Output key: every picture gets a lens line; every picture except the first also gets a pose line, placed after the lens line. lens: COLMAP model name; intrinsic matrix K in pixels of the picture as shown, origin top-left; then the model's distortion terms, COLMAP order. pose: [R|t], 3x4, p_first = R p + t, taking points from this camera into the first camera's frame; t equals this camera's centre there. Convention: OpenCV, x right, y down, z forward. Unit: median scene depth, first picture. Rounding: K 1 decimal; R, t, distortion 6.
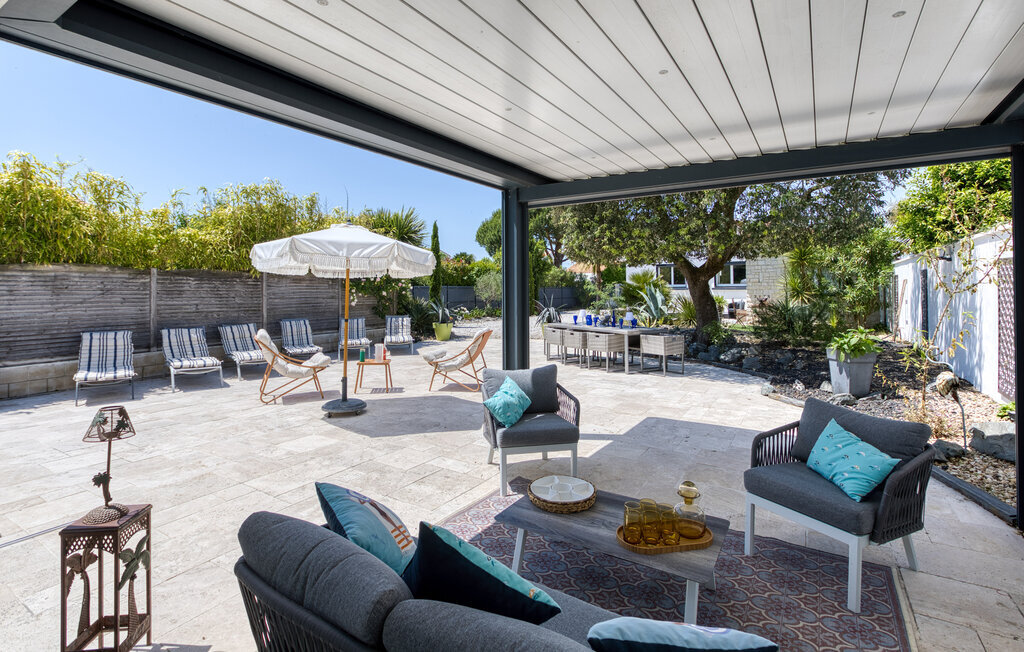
lens RADIAL K [[472.7, 0, 510.4], [0, 472.7, 308.7], [0, 0, 1]] dist [-0.001251, 0.001024]
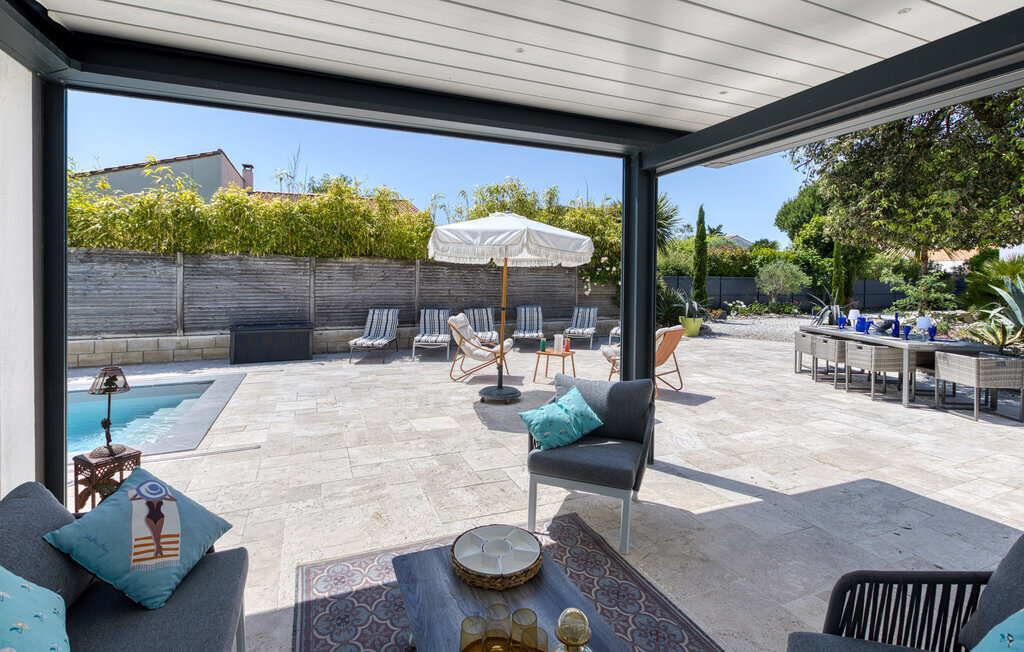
lens RADIAL K [[471.5, 0, 513.8], [0, 471.5, 302.2], [0, 0, 1]] dist [-0.000655, 0.000405]
pose [[0.828721, 0.039225, -0.558286, 0.152487], [-0.035343, 0.999218, 0.017741, -0.005114], [0.558545, 0.005029, 0.829459, 0.116923]]
